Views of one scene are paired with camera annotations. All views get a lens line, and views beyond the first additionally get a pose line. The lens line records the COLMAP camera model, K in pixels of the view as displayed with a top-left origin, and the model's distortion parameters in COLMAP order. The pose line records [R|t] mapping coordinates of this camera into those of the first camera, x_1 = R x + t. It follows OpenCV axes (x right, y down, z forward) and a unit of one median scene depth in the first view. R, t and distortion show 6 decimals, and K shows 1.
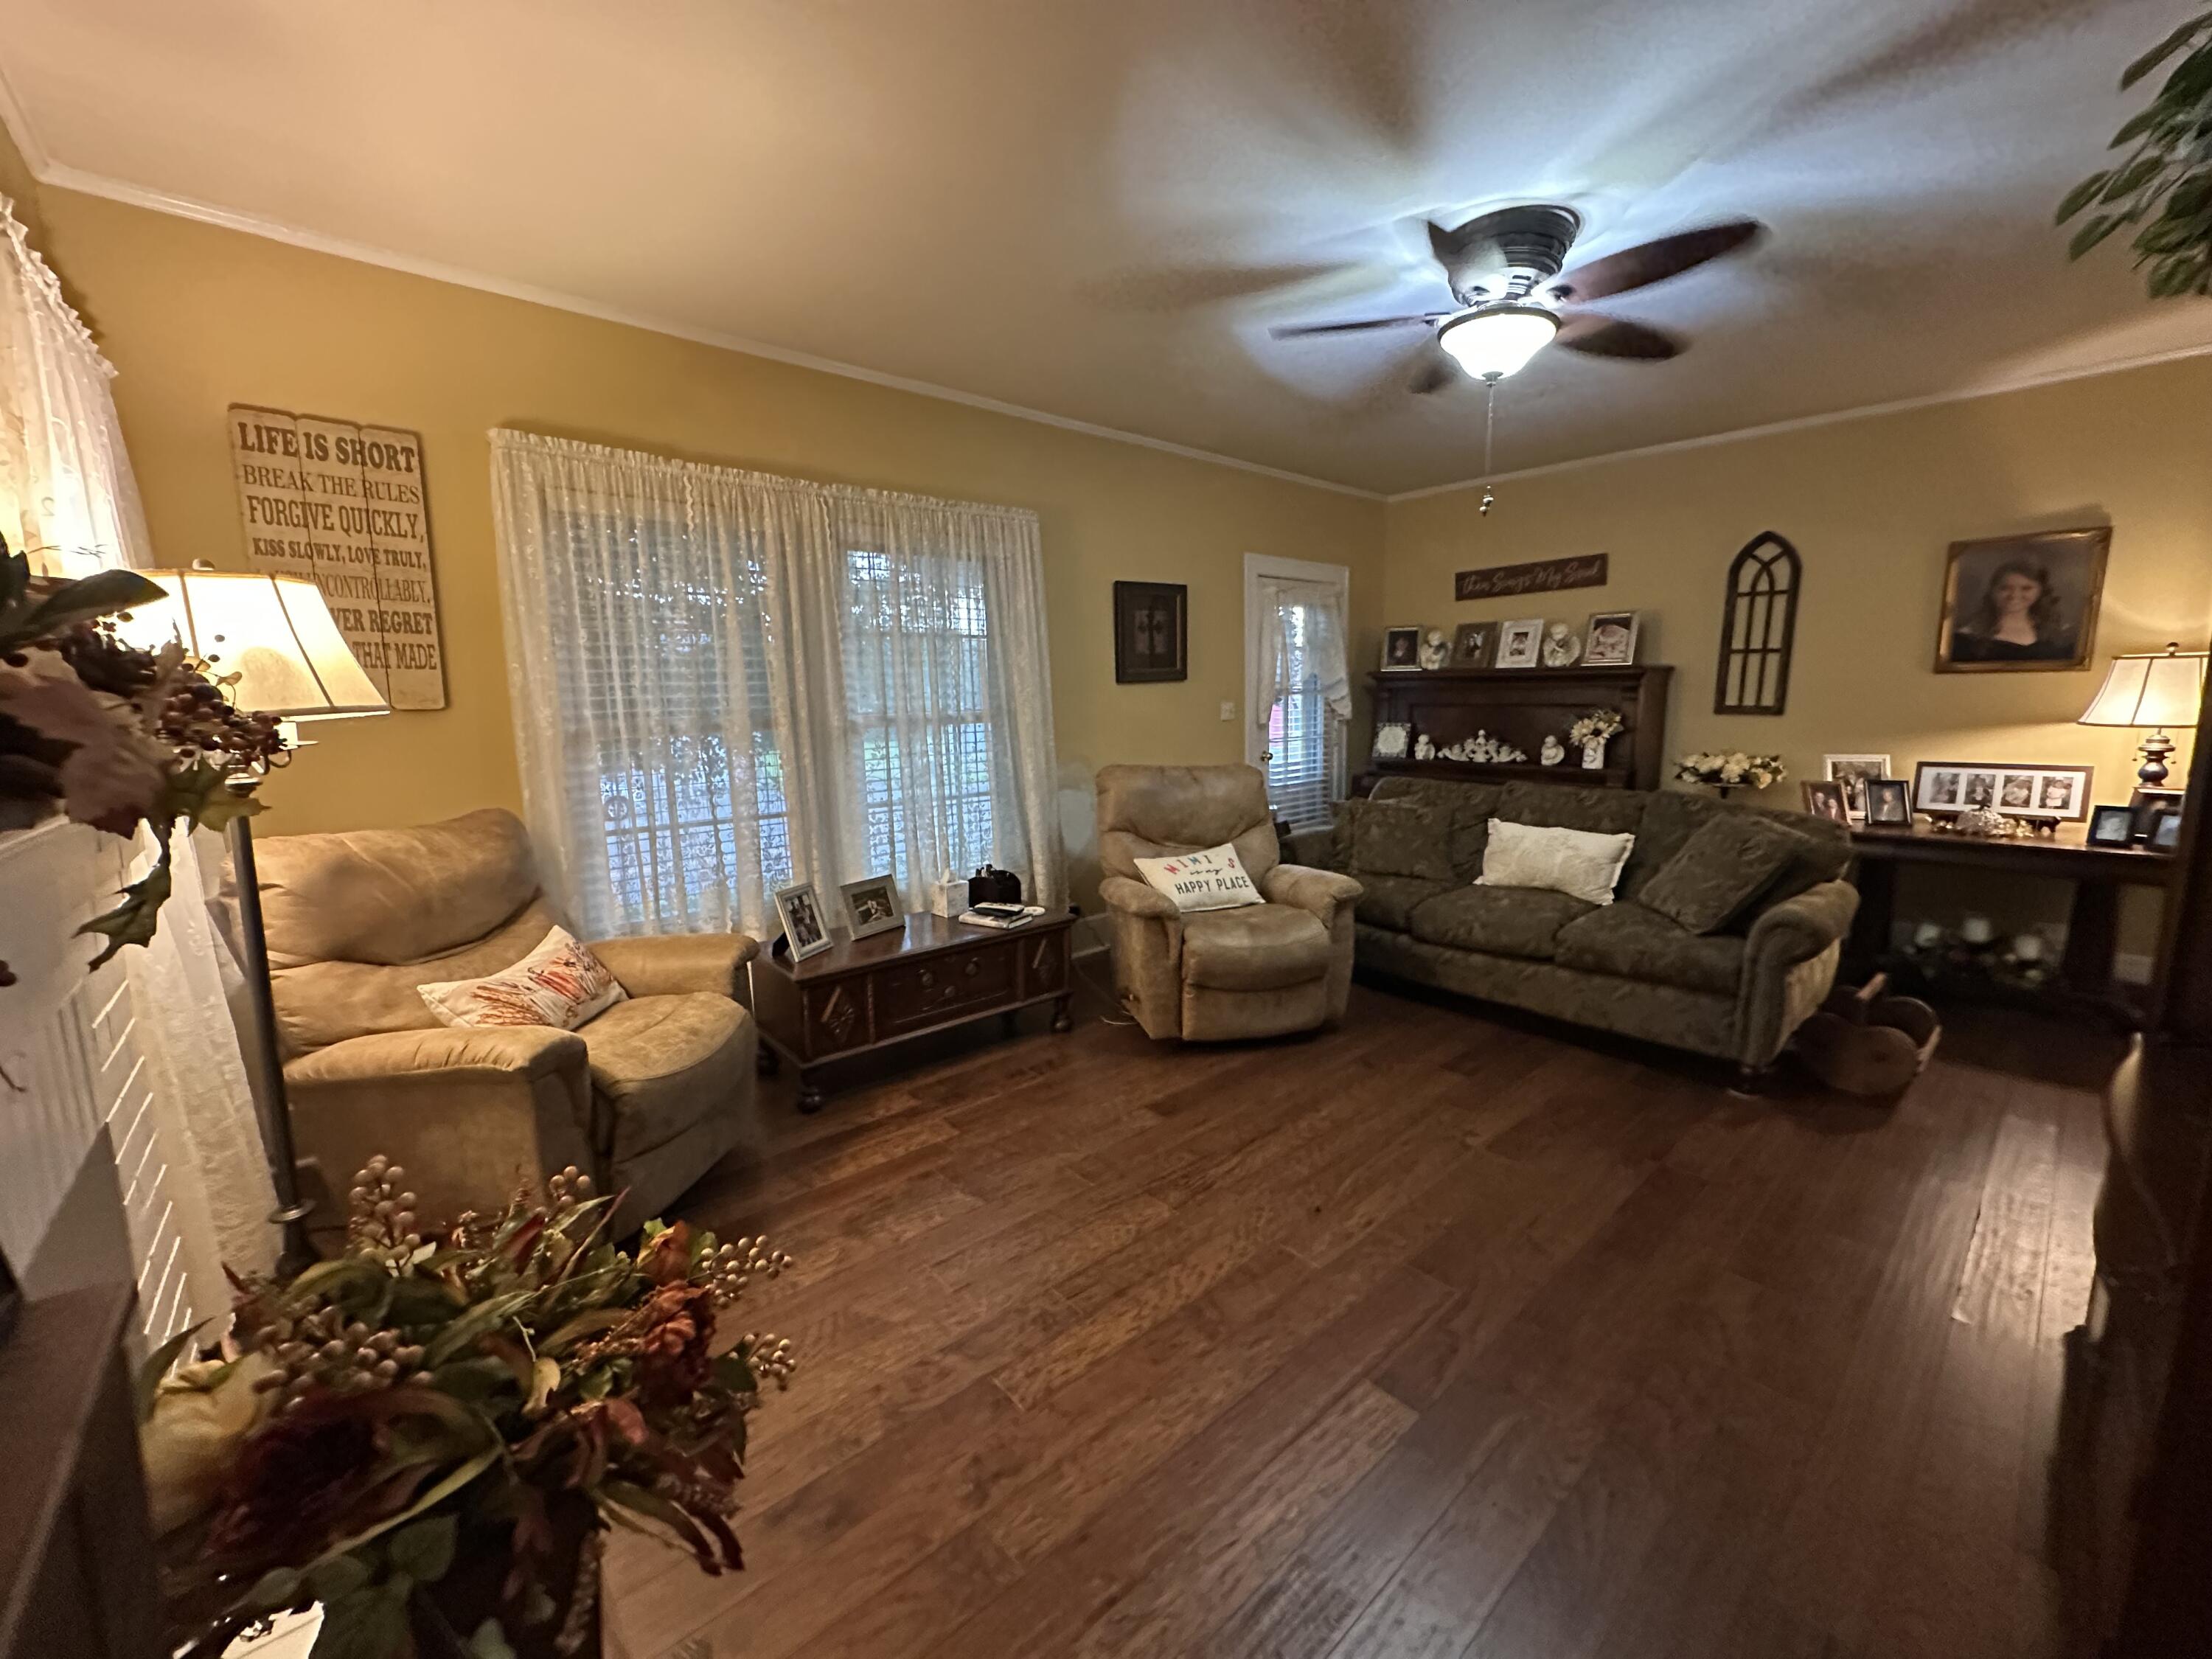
lens RADIAL K [[877.5, 0, 1111.3], [0, 877.5, 827.3], [0, 0, 1]] dist [-0.002308, 0.000270]
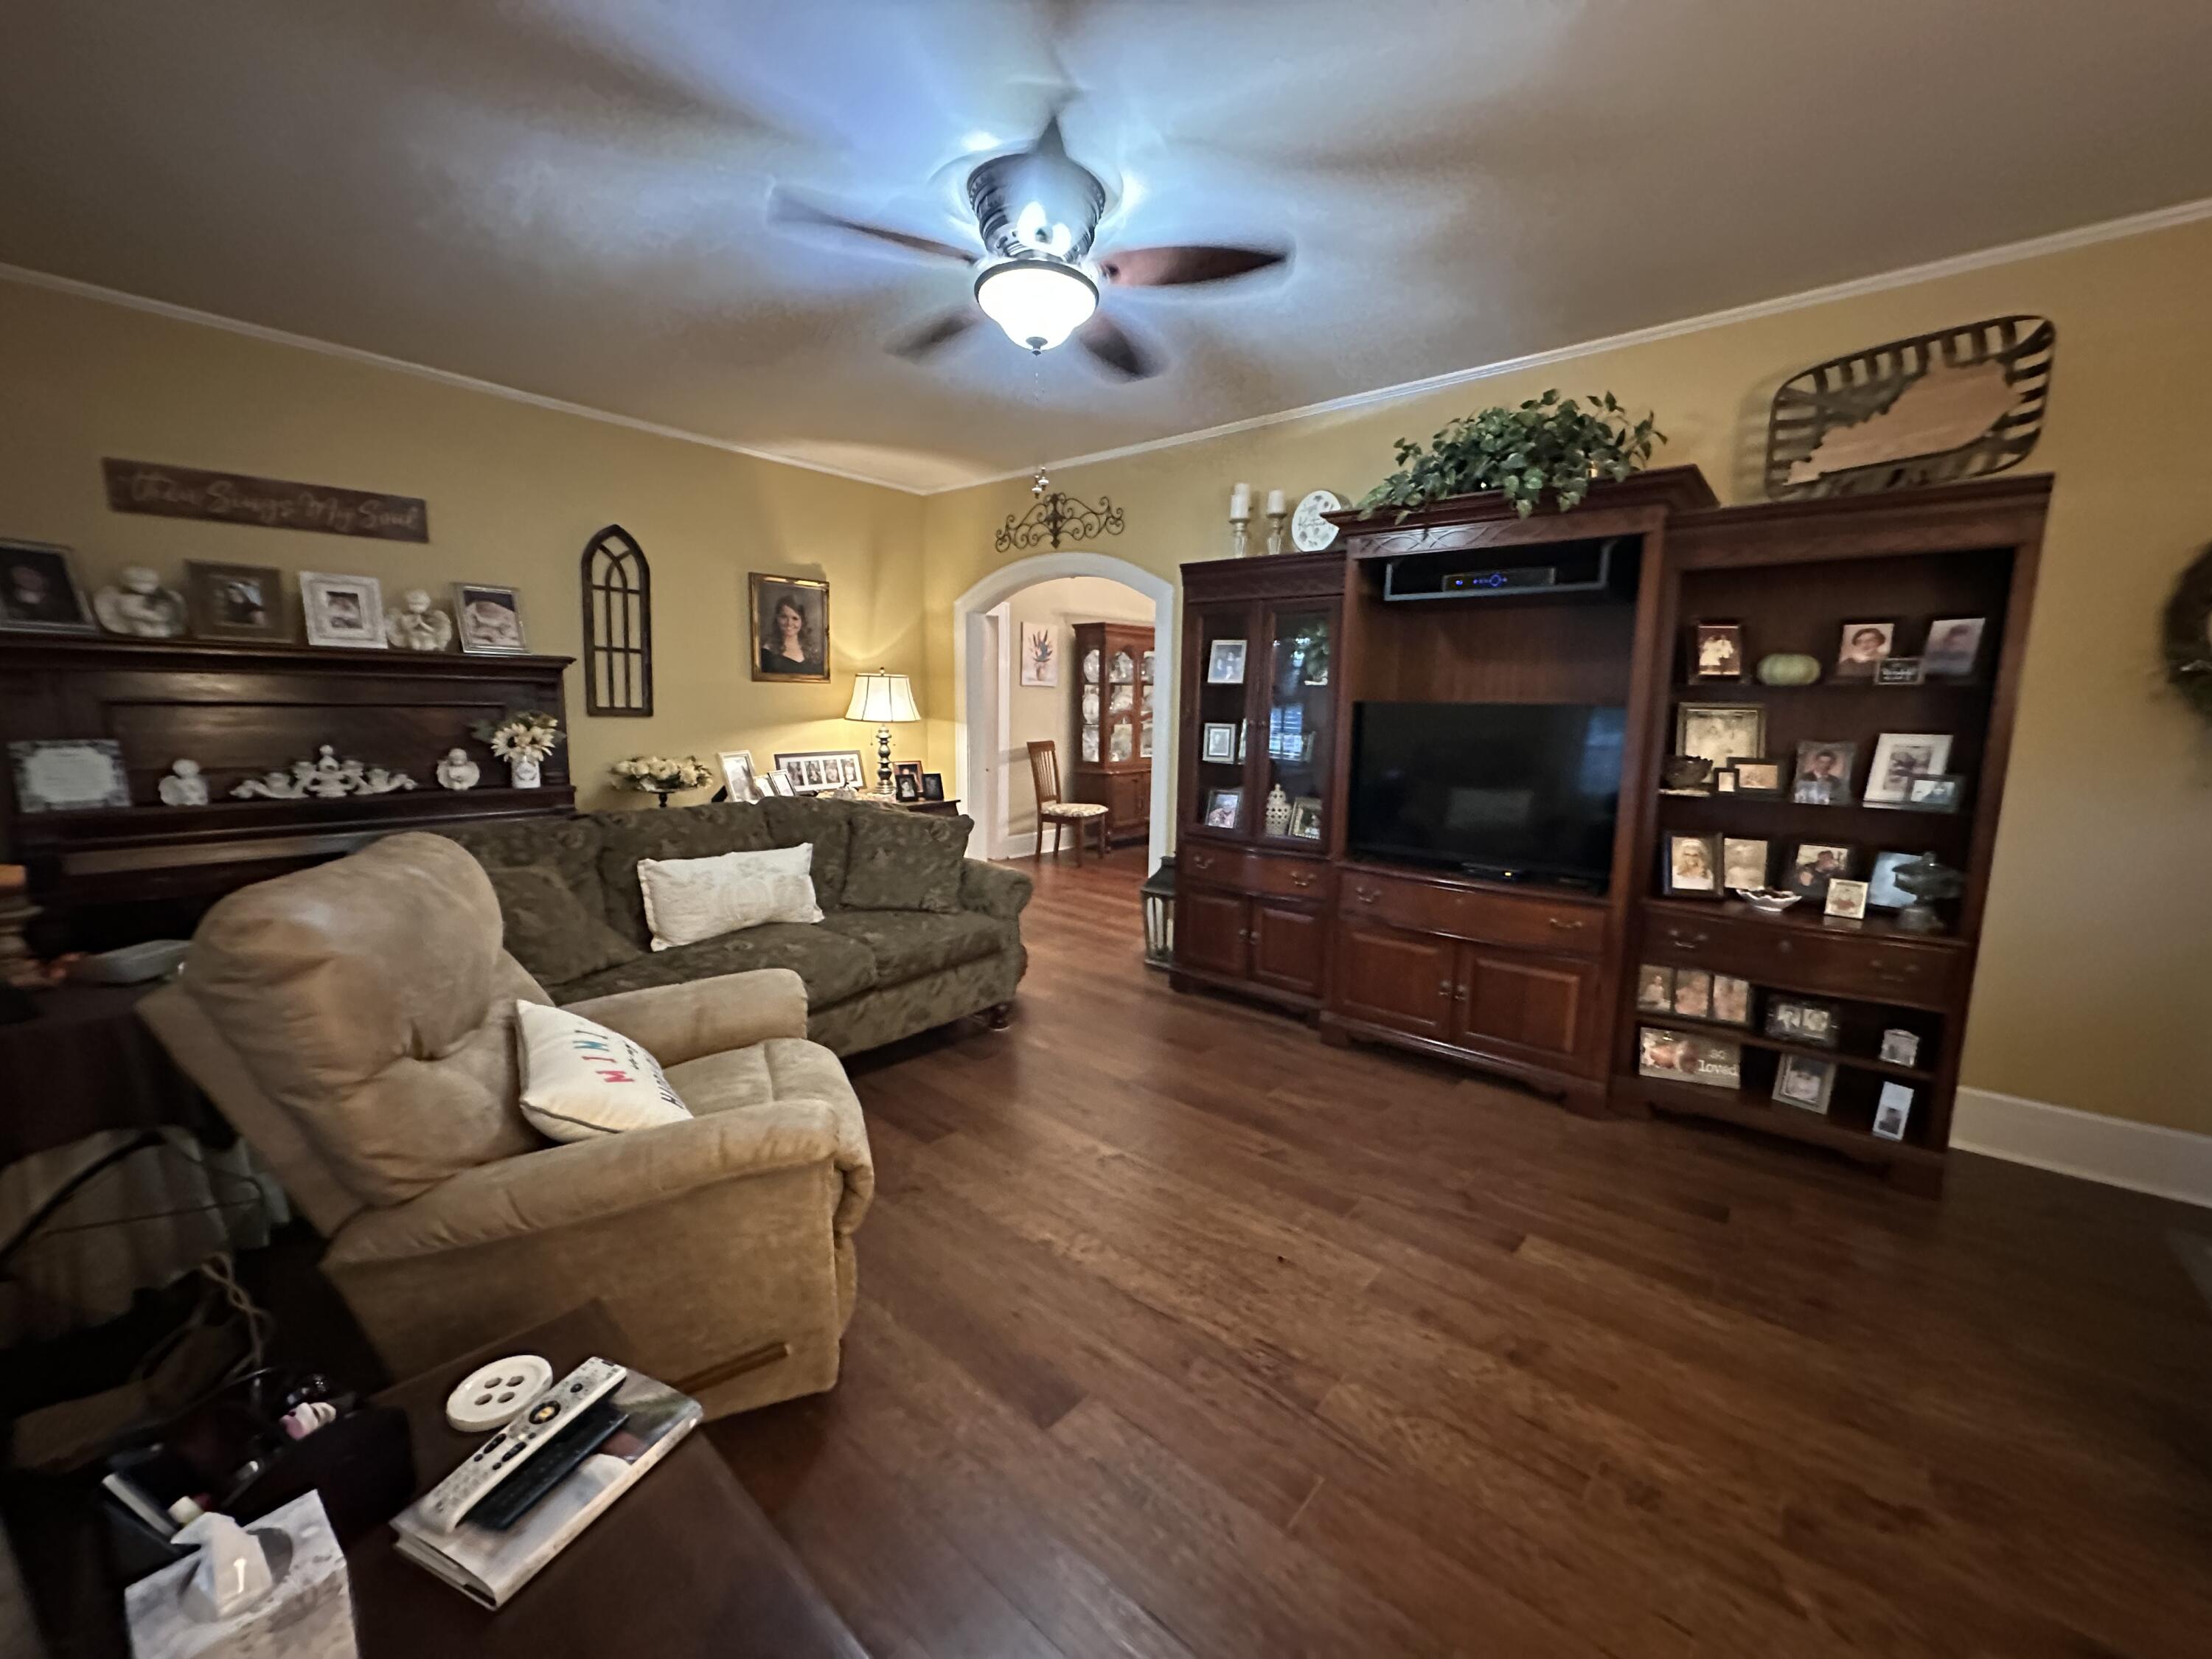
lens RADIAL K [[877.5, 0, 1094.0], [0, 877.5, 833.7], [0, 0, 1]] dist [-0.002308, 0.000270]
pose [[-0.120890, -0.139923, 0.982755, -0.293679], [0.131839, 0.978982, 0.155604, -0.085672], [-0.983872, 0.148377, -0.099902, 0.616818]]
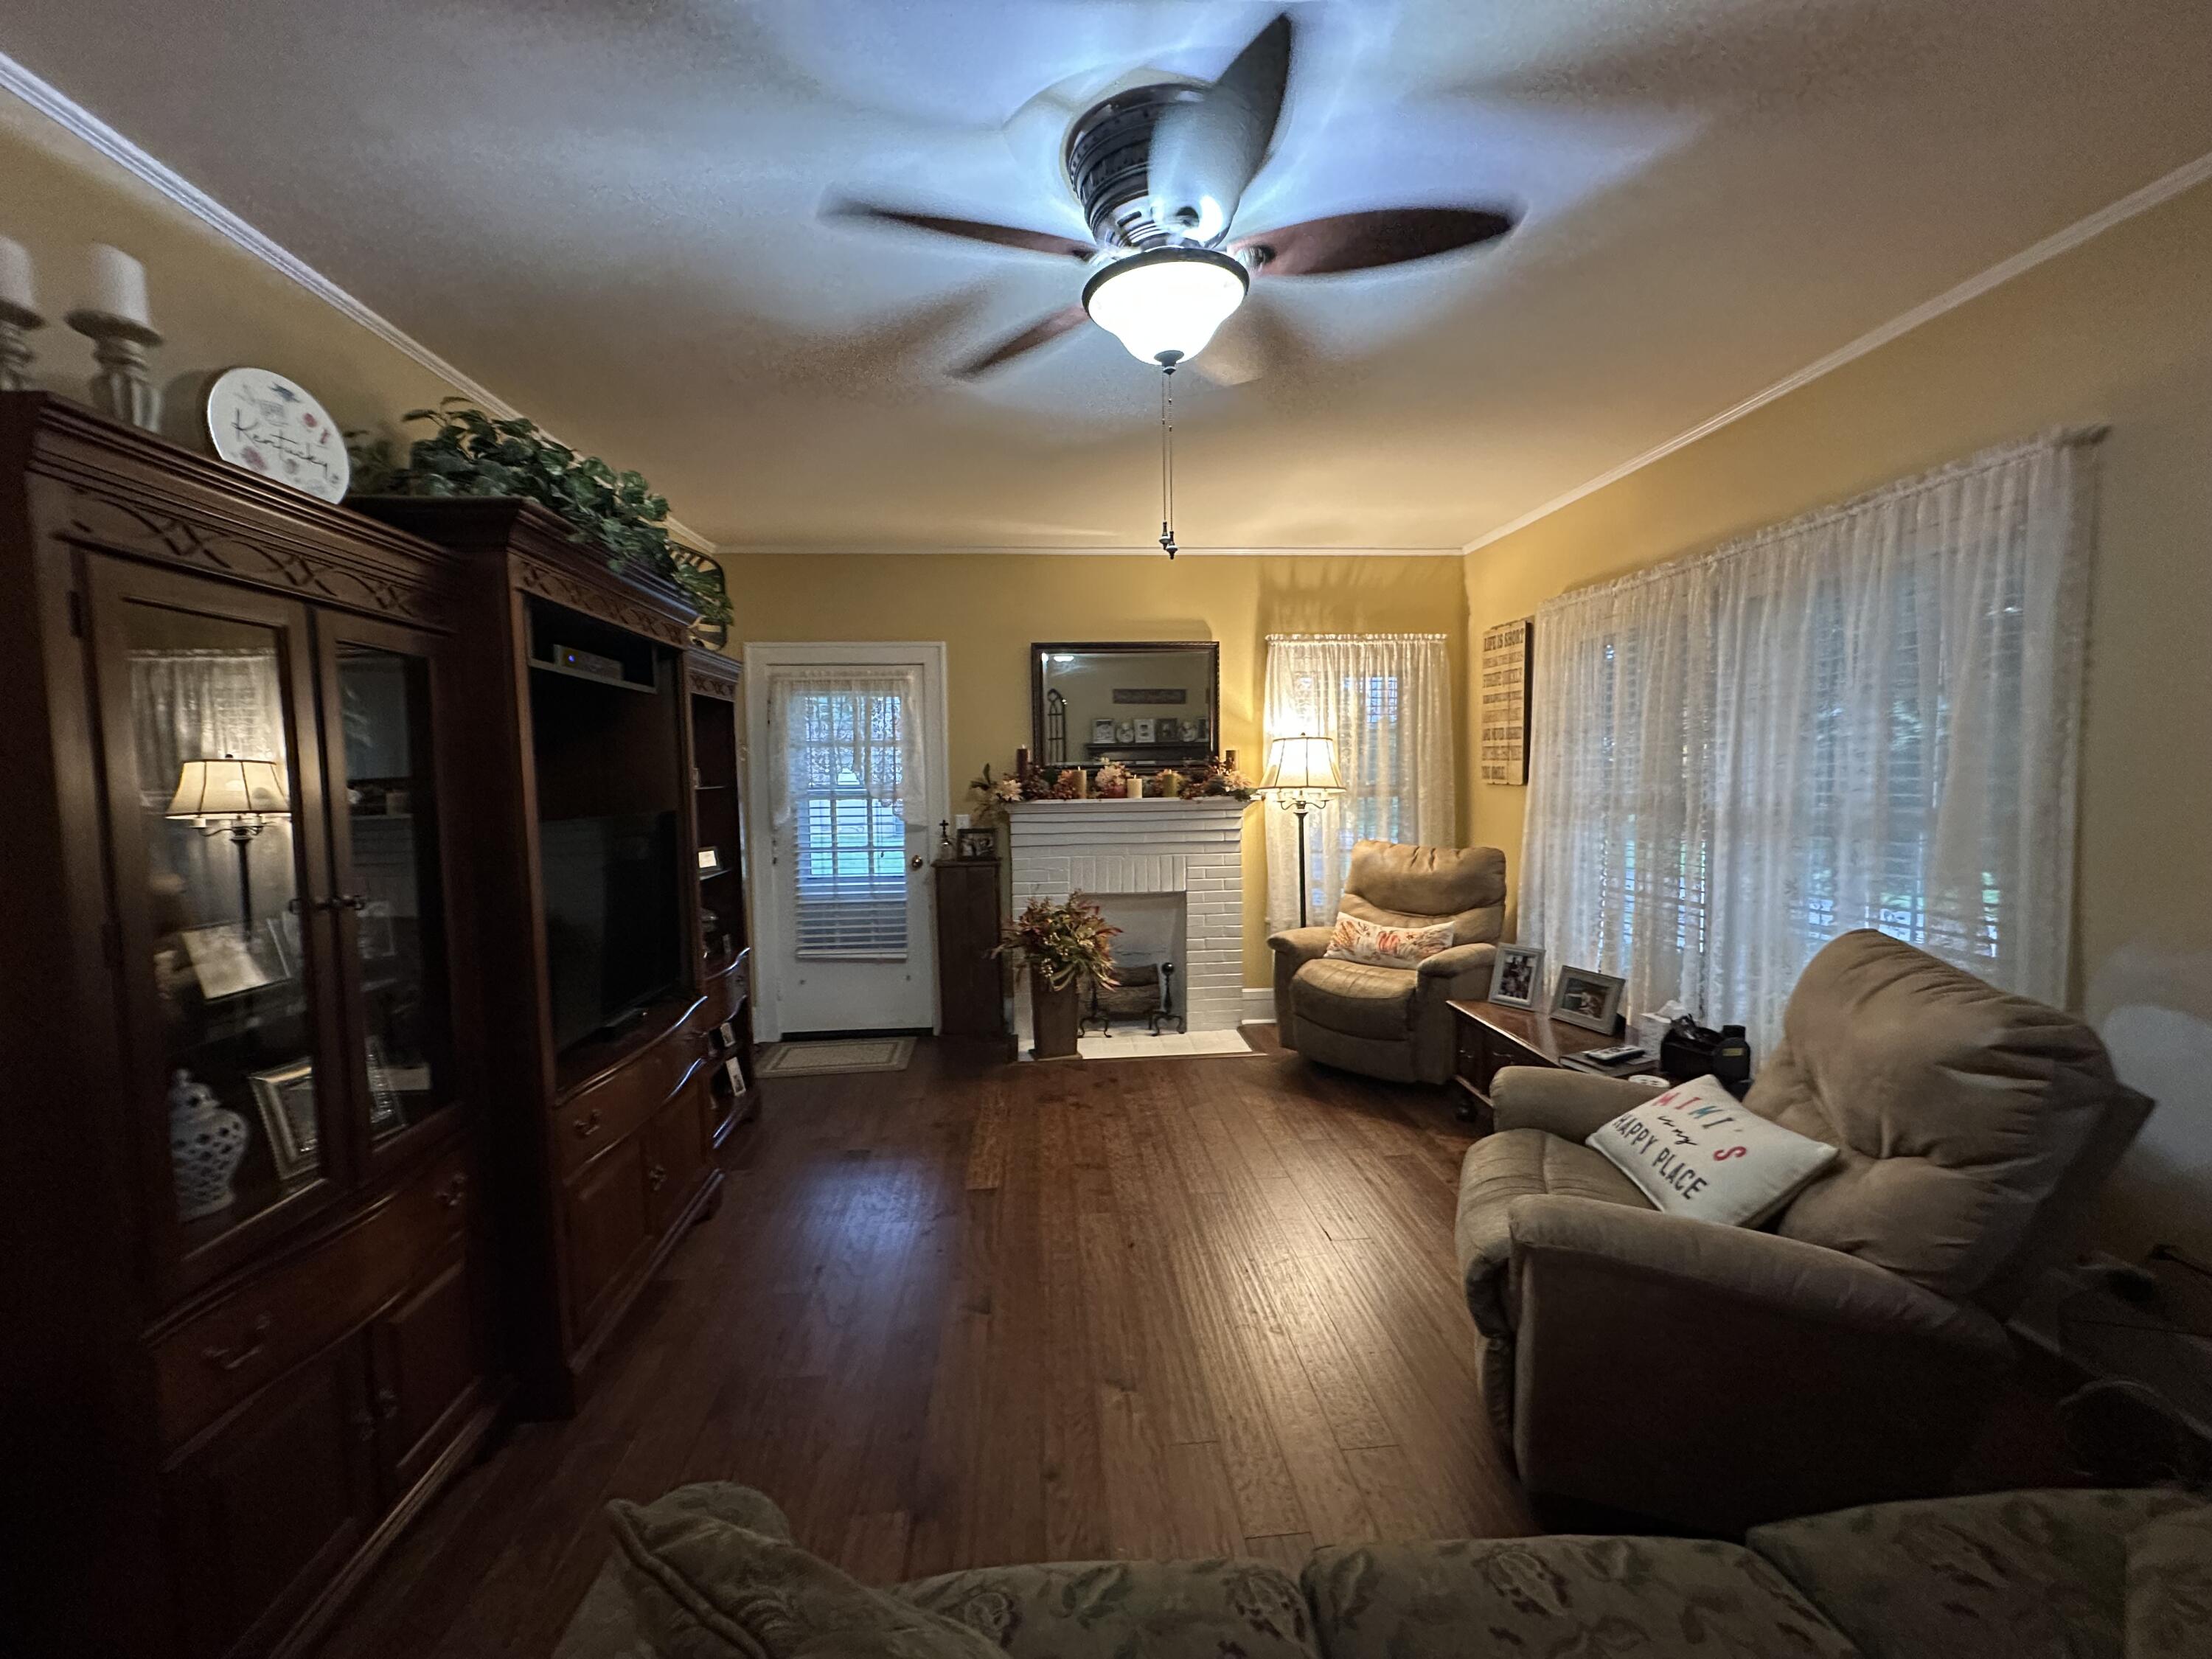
lens RADIAL K [[877.5, 0, 1108.3], [0, 877.5, 834.8], [0, 0, 1]] dist [-0.002308, 0.000270]
pose [[-0.599349, 0.083519, -0.796119, 0.568251], [-0.090182, 0.981166, 0.170825, -0.145964], [0.795391, 0.174180, -0.580529, 0.781850]]
